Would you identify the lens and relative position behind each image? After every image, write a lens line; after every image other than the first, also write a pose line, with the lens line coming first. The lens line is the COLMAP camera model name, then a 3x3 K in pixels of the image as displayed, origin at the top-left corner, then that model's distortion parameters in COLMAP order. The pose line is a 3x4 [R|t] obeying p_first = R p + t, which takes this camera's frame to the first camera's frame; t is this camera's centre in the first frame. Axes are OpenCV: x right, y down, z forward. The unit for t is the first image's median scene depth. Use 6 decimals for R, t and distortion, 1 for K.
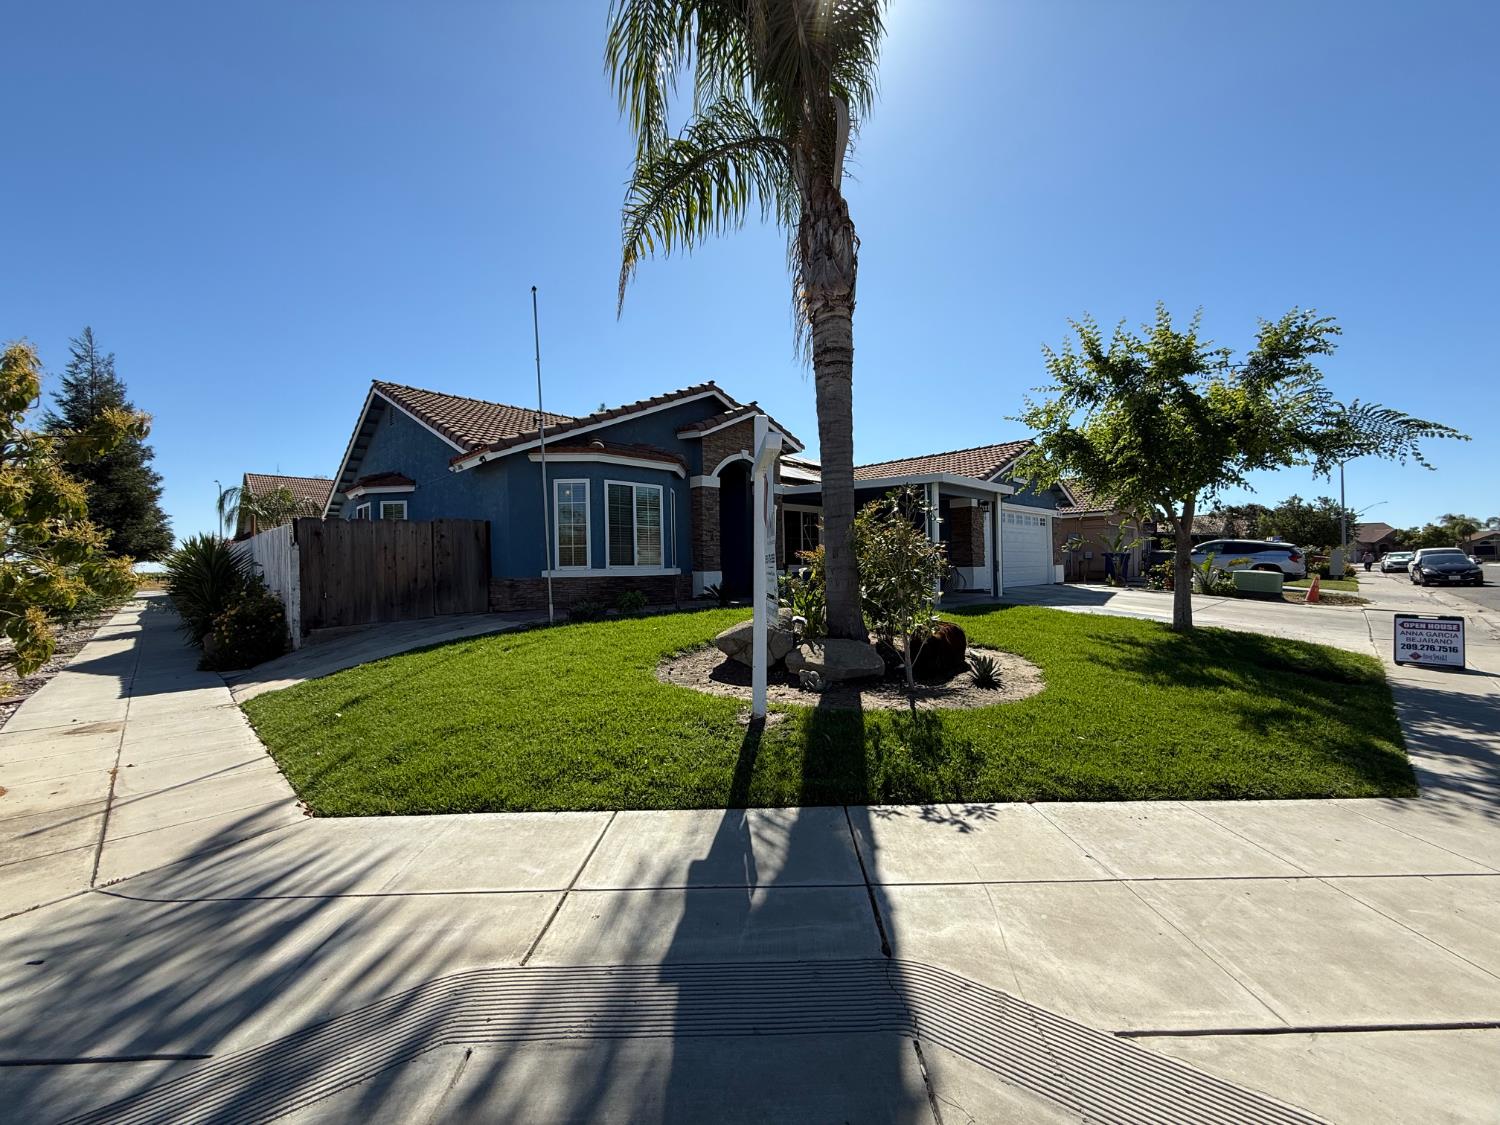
lens RADIAL K [[599.2, 0, 750.0], [0, 599.2, 562.5], [0, 0, 1]] dist [-0.002194, 0.000165]
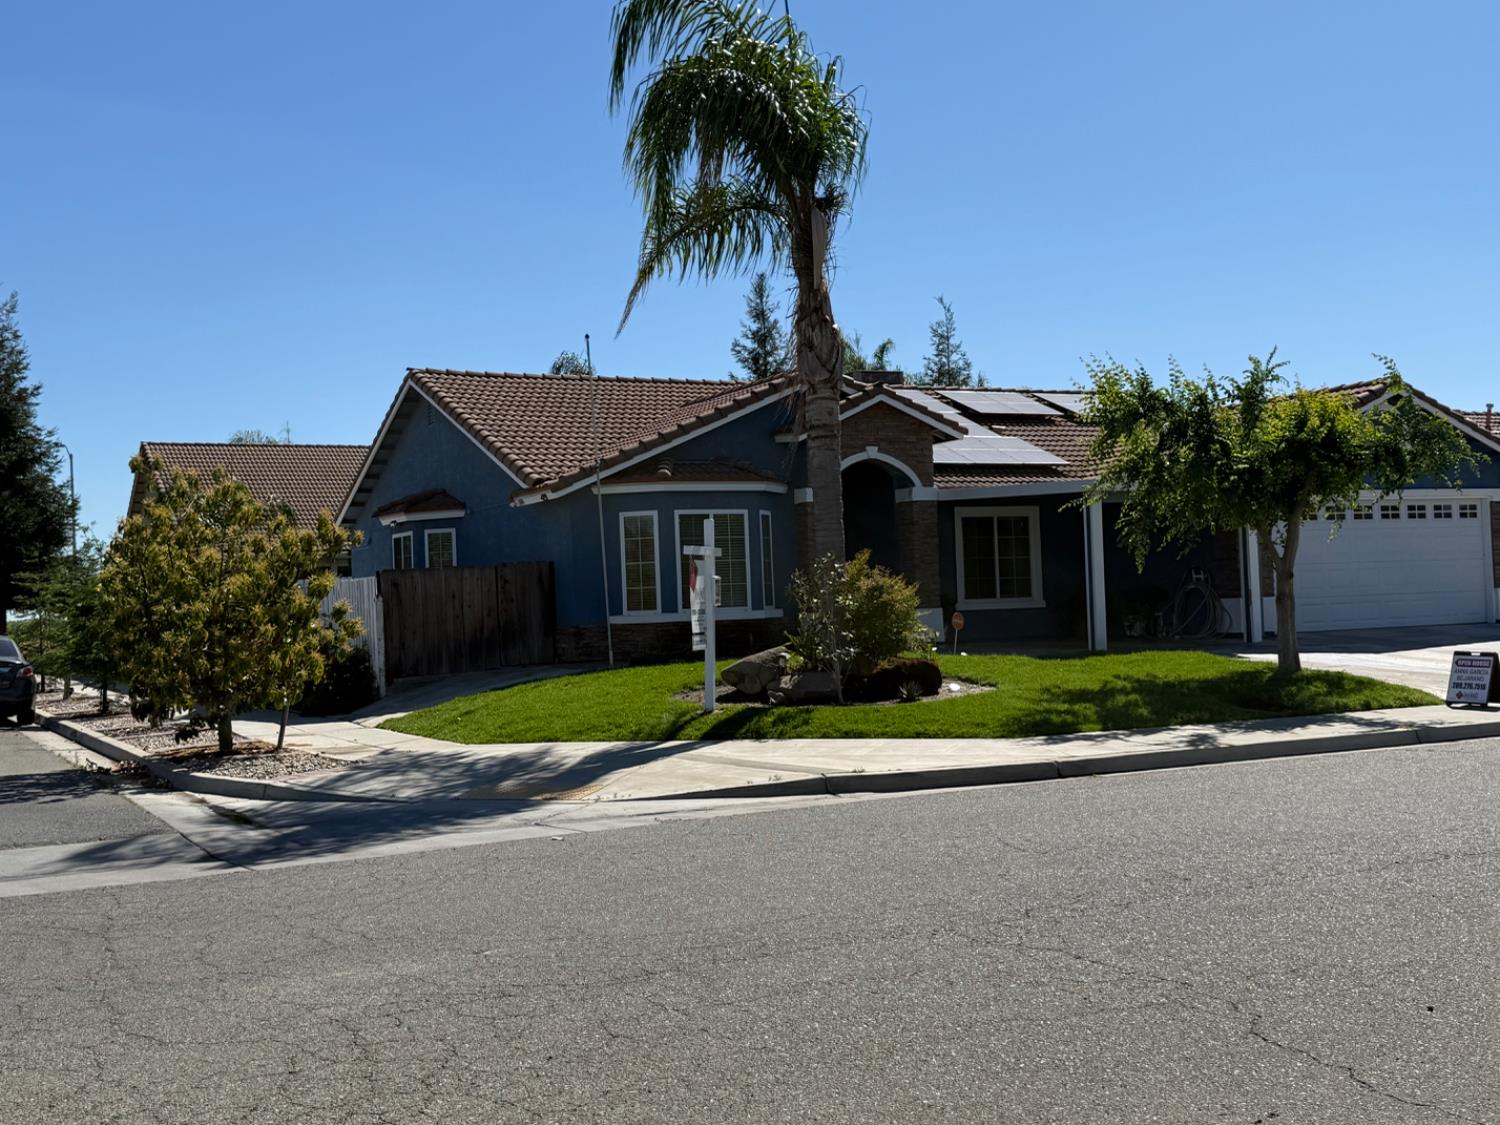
lens RADIAL K [[1752.5, 0, 750.0], [0, 1752.5, 562.5], [0, 0, 1]] dist [0.115506, -0.016495]
pose [[0.953636, -0.025865, -0.299849, 0.651860], [0.023949, 0.999663, -0.010063, -0.036050], [0.300008, 0.002416, 0.953934, -1.456728]]
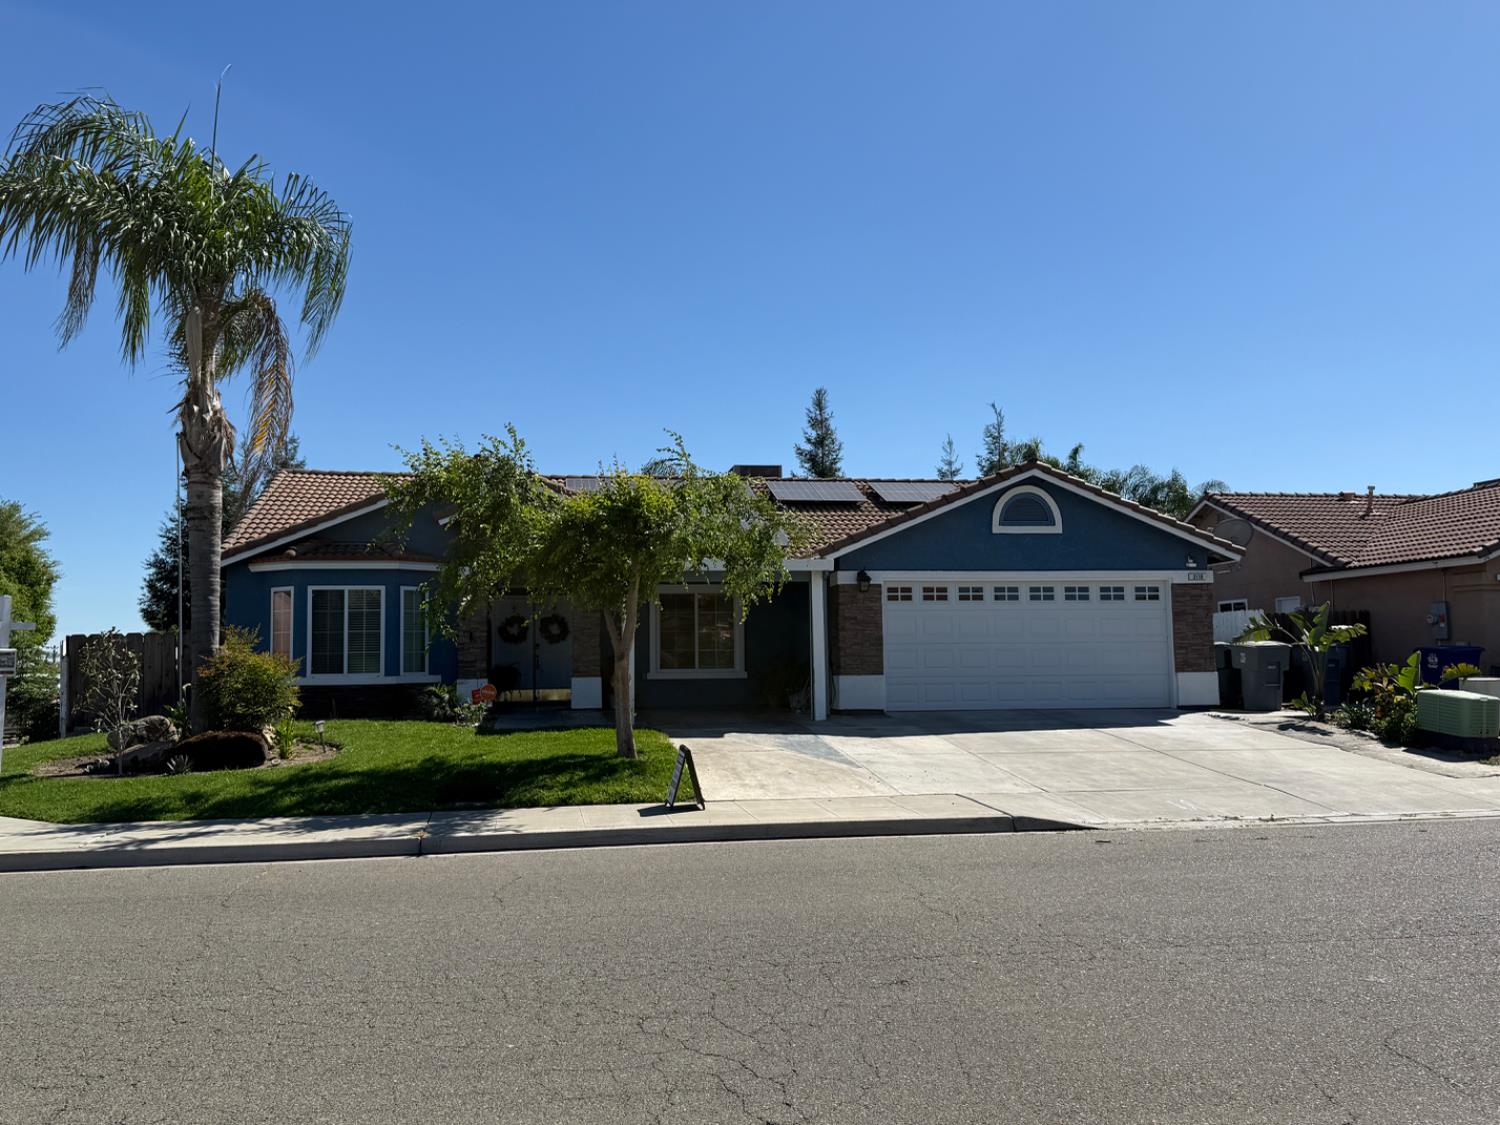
lens RADIAL K [[1306.4, 0, 750.0], [0, 1306.4, 562.5], [0, 0, 1]] dist [0.101997, -0.000814]
pose [[0.812327, -0.038269, -0.581945, 1.686708], [0.004153, 0.998199, -0.059845, -0.046864], [0.583188, 0.046197, 0.811023, -0.347225]]
